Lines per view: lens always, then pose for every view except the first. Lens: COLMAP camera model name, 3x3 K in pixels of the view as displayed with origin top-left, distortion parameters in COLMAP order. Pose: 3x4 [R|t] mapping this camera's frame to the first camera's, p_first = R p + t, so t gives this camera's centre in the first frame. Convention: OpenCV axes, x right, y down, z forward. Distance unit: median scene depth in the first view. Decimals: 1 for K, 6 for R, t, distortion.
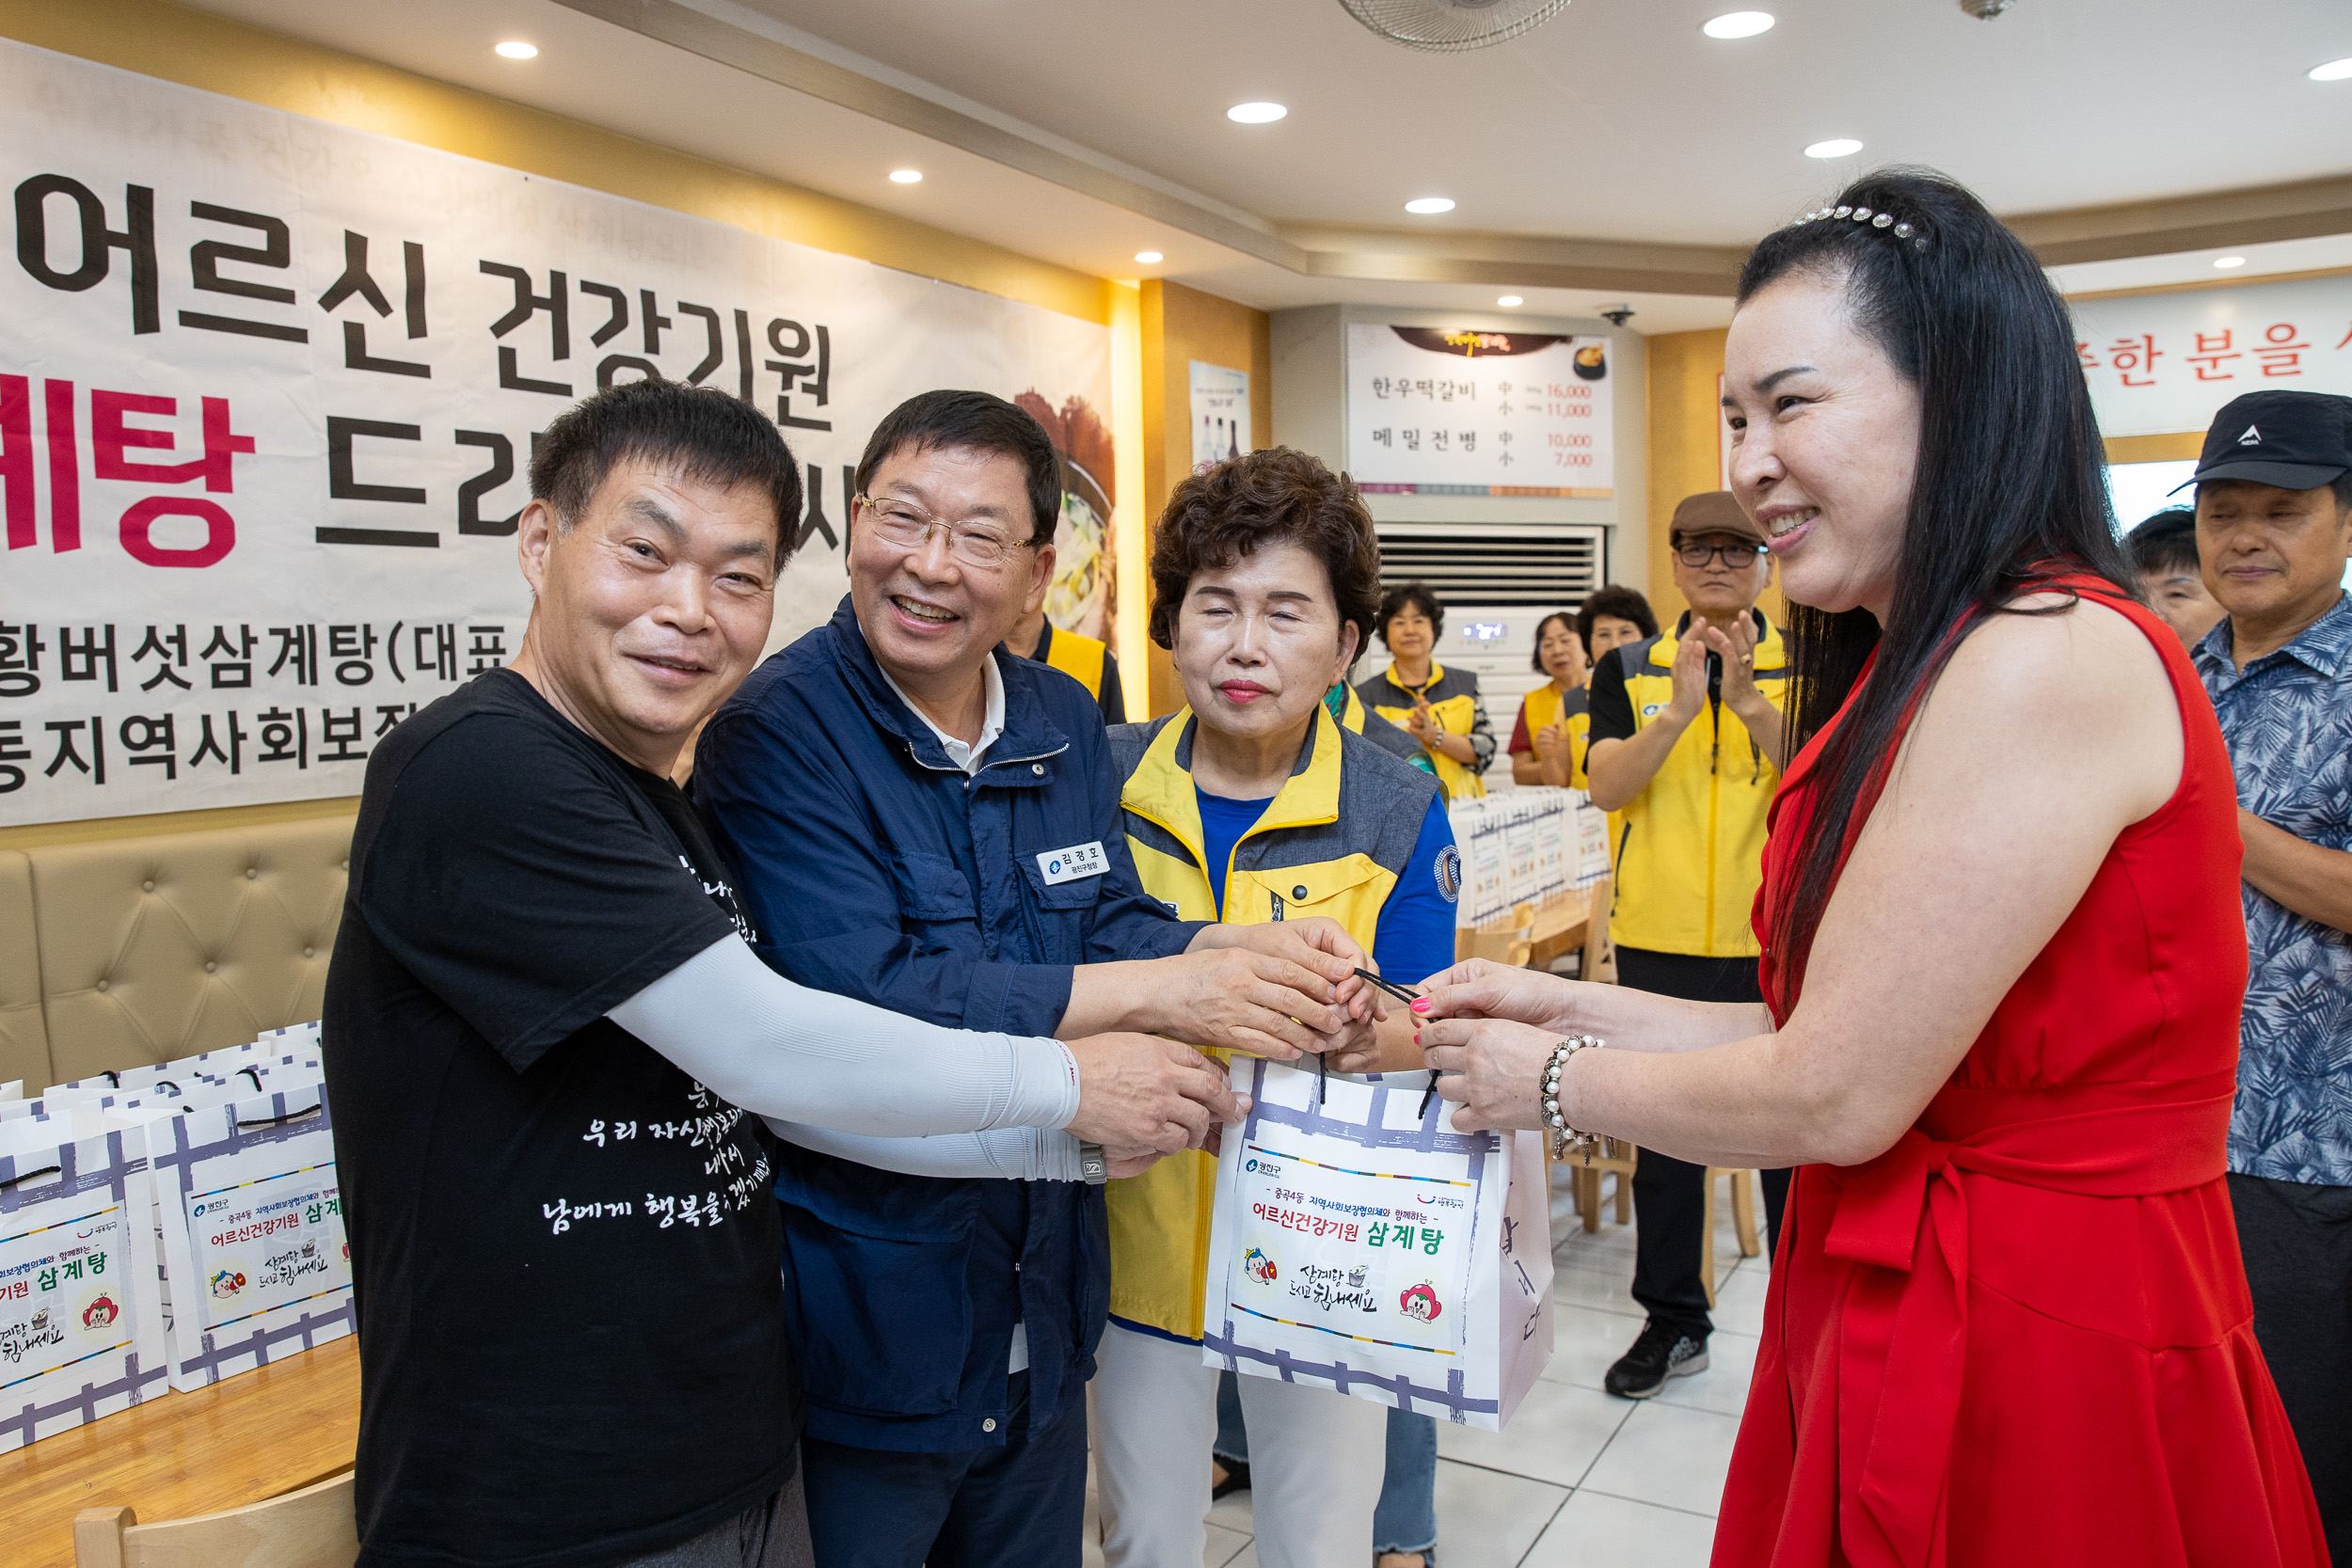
lens RADIAL K [[1748.8, 0, 1092.1], [0, 1748.8, 775.9], [0, 0, 1]] dist [-0.086870, 0.050048]
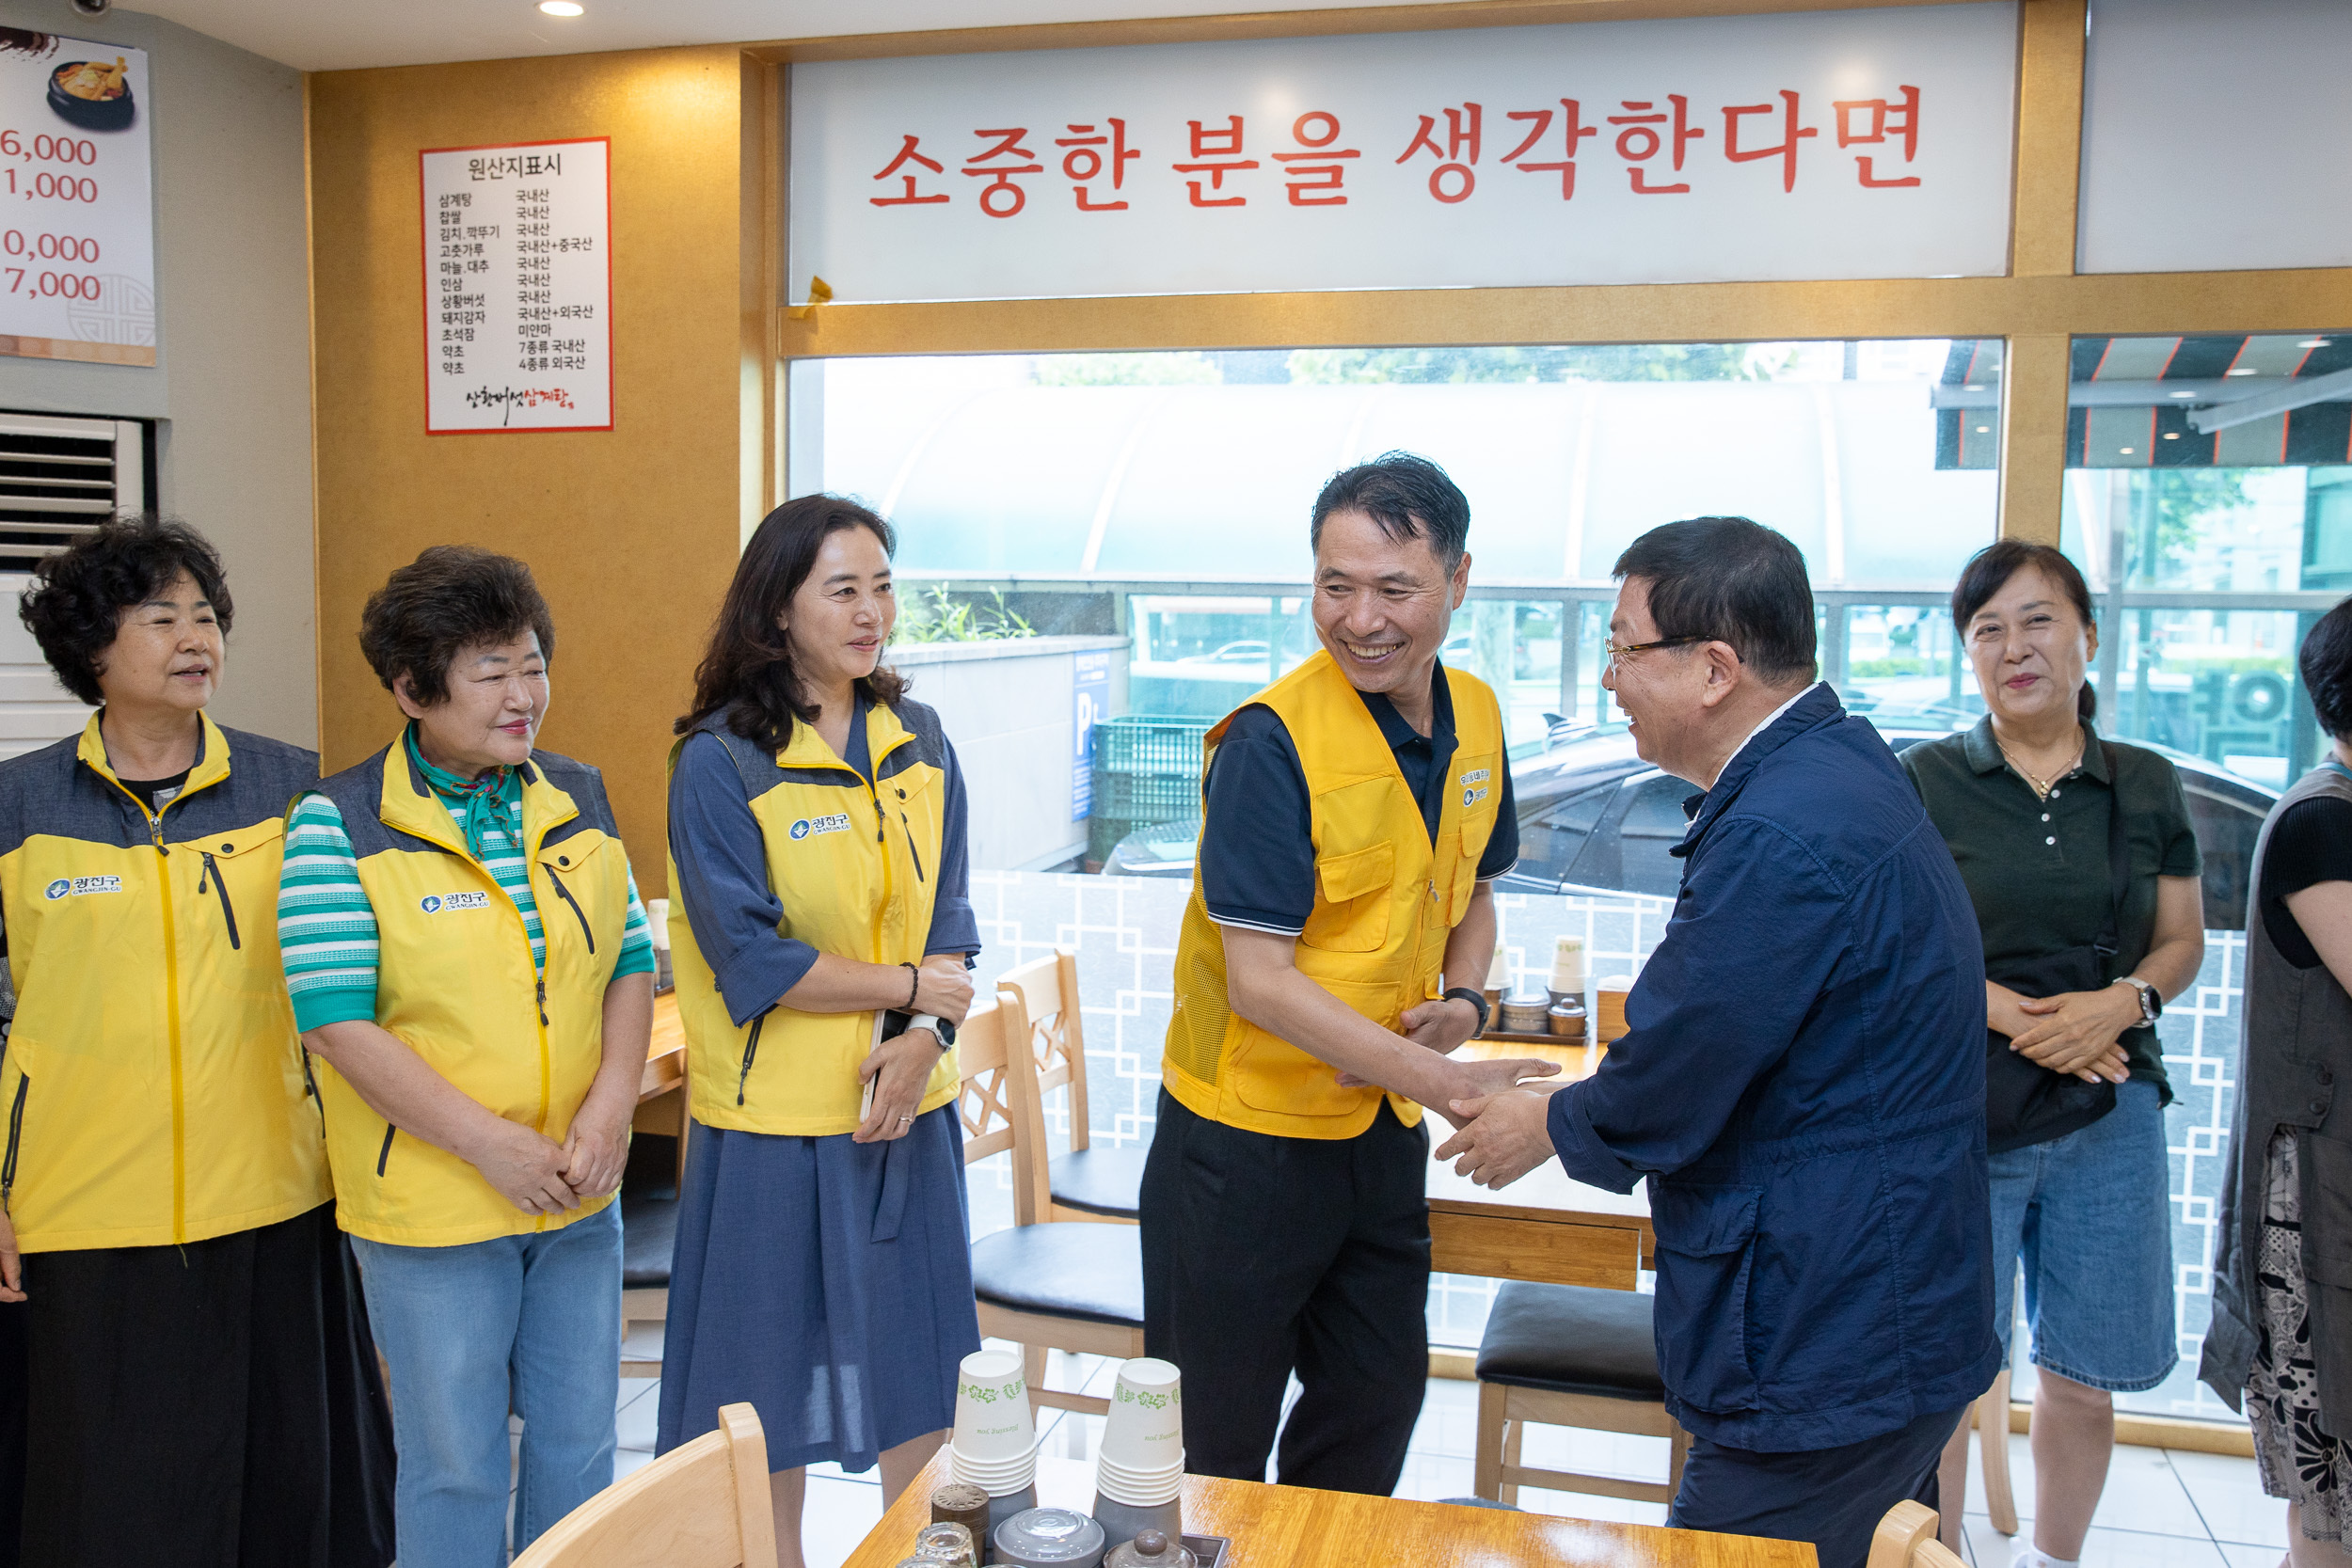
lens RADIAL K [[1892.3, 0, 1177.5], [0, 1892.3, 802.5], [0, 0, 1]] dist [-0.009304, -0.012059]
pose [[0.952513, -0.000533, 0.304496, 0.778874], [-0.006302, 0.999750, 0.021465, -0.081820], [-0.304431, -0.022365, 0.952272, 0.682078]]
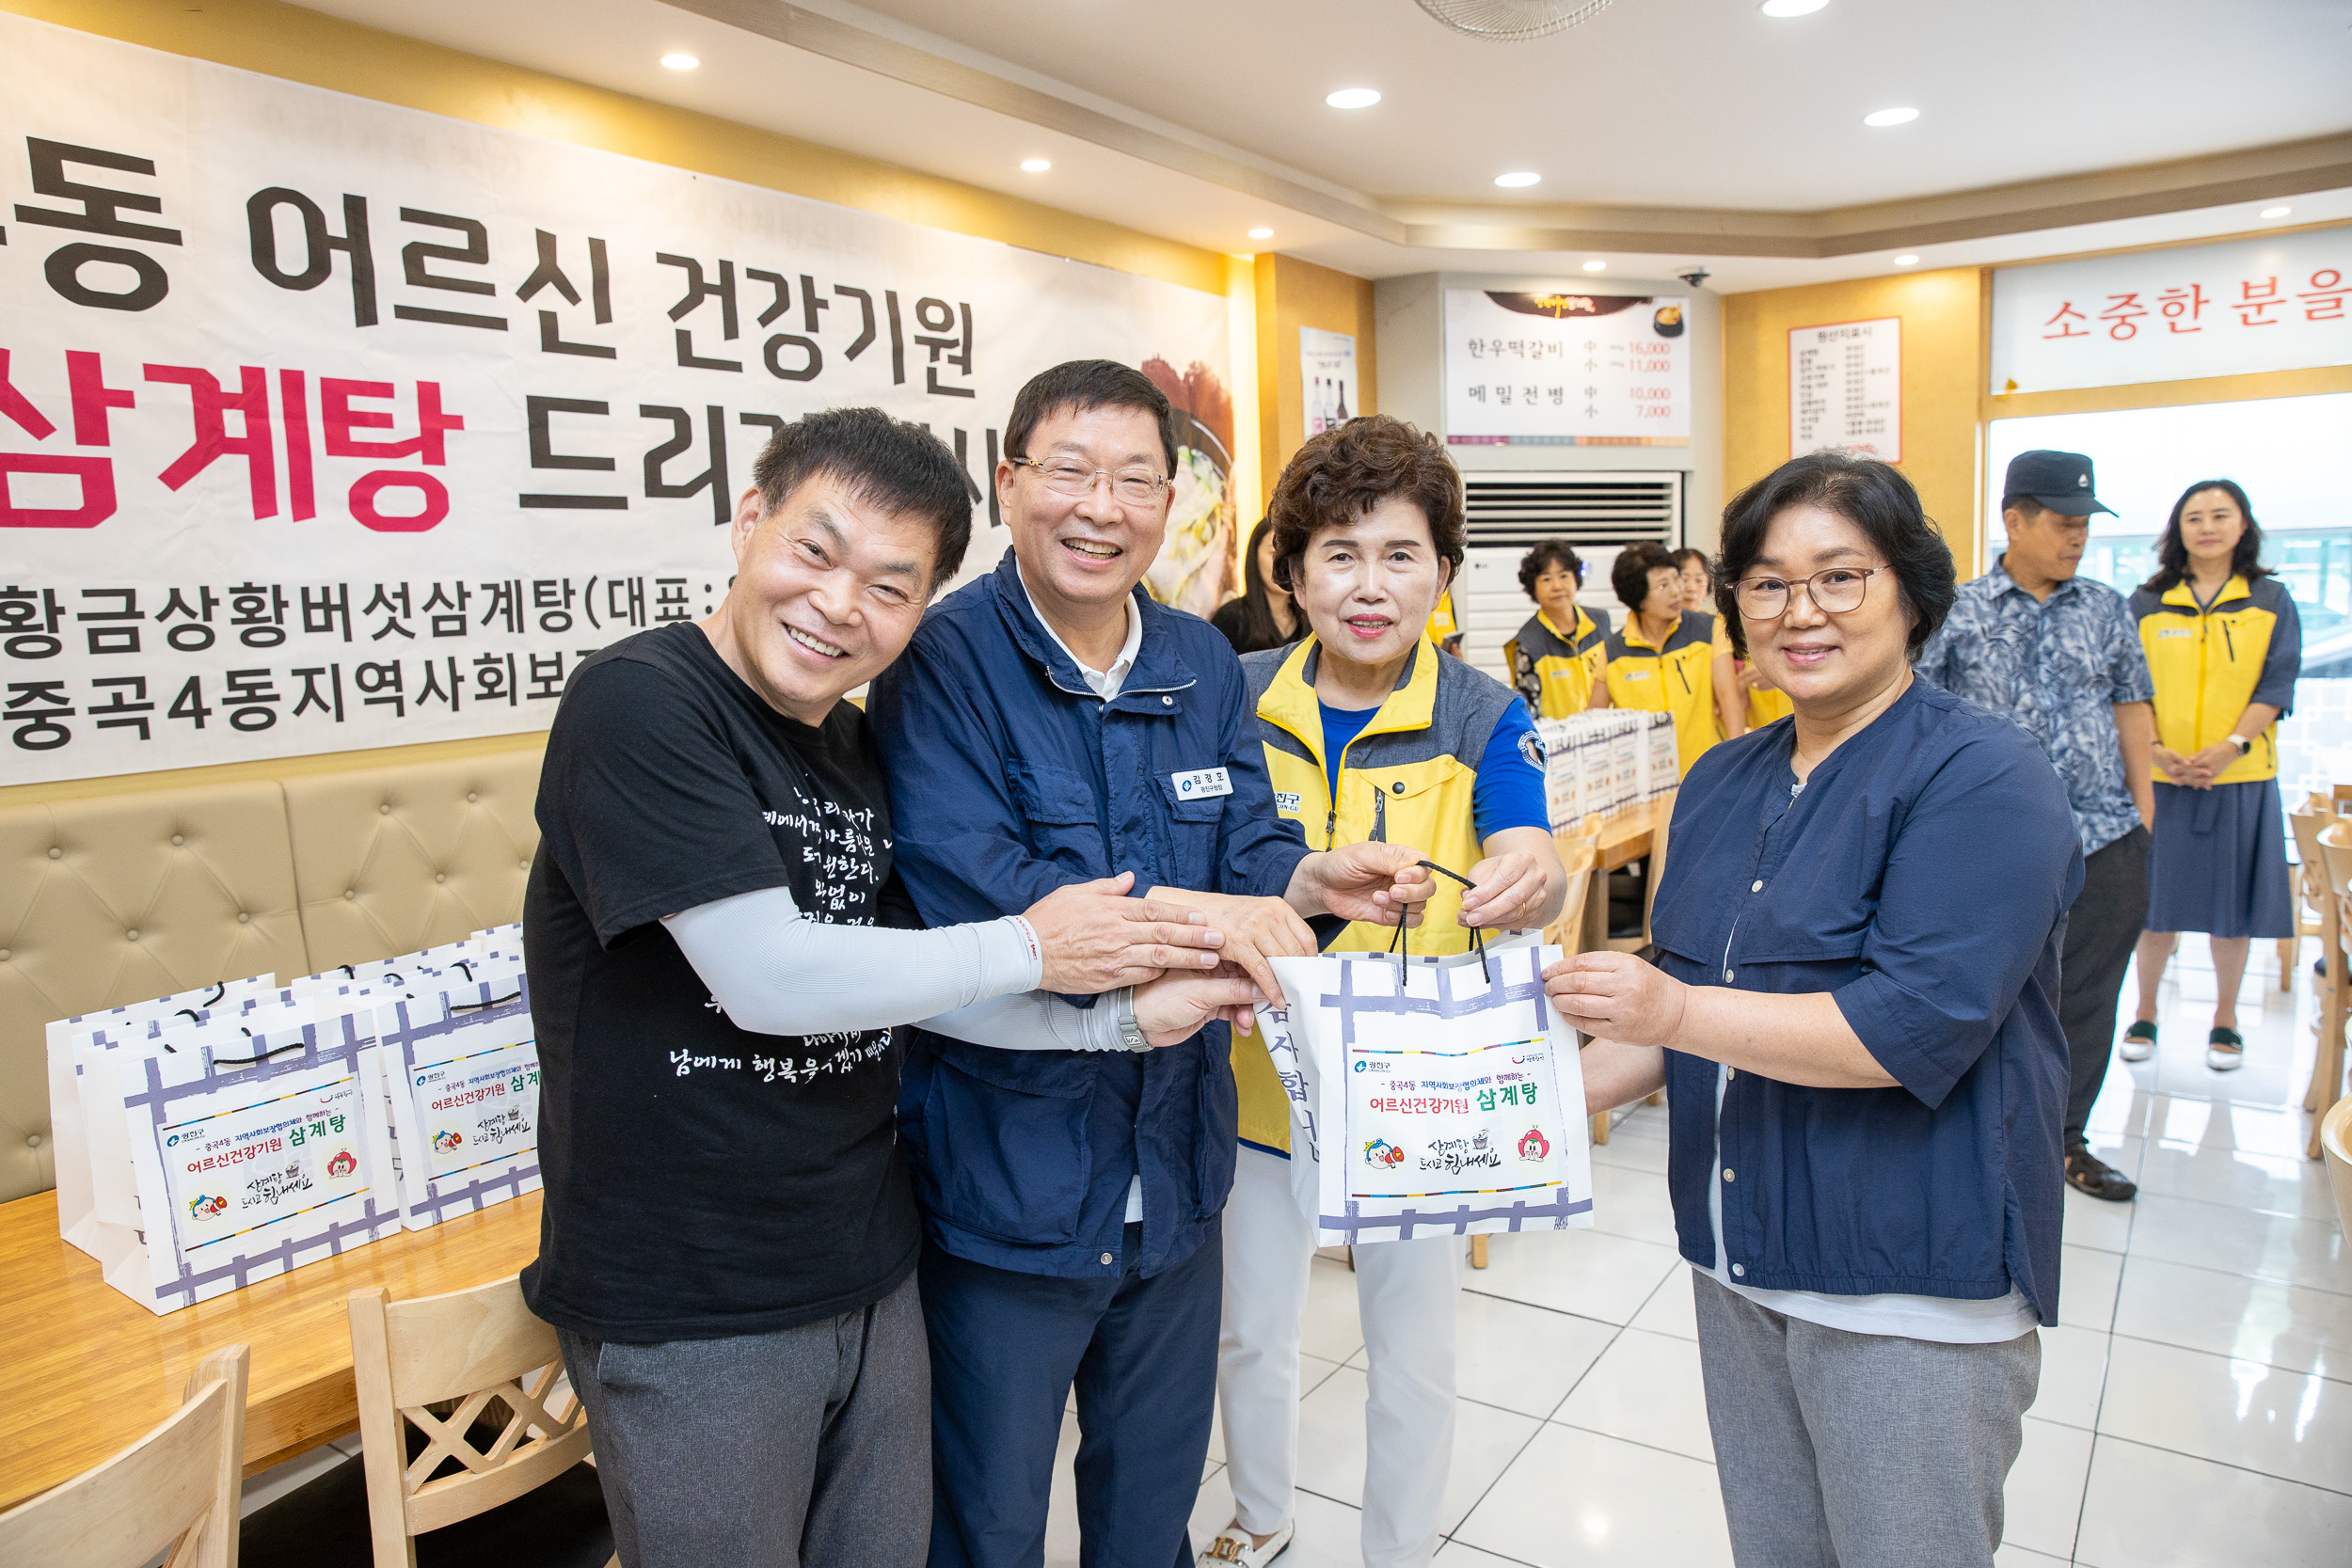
lens RADIAL K [[1575.3, 0, 1162.0], [0, 1575.3, 790.7], [0, 0, 1]] dist [-0.095354, 0.068275]
pose [[0.998919, -0.008519, -0.045688, 0.018379], [0.011008, 0.998452, 0.054525, 0.000475], [0.045153, -0.054969, 0.997467, -0.014908]]
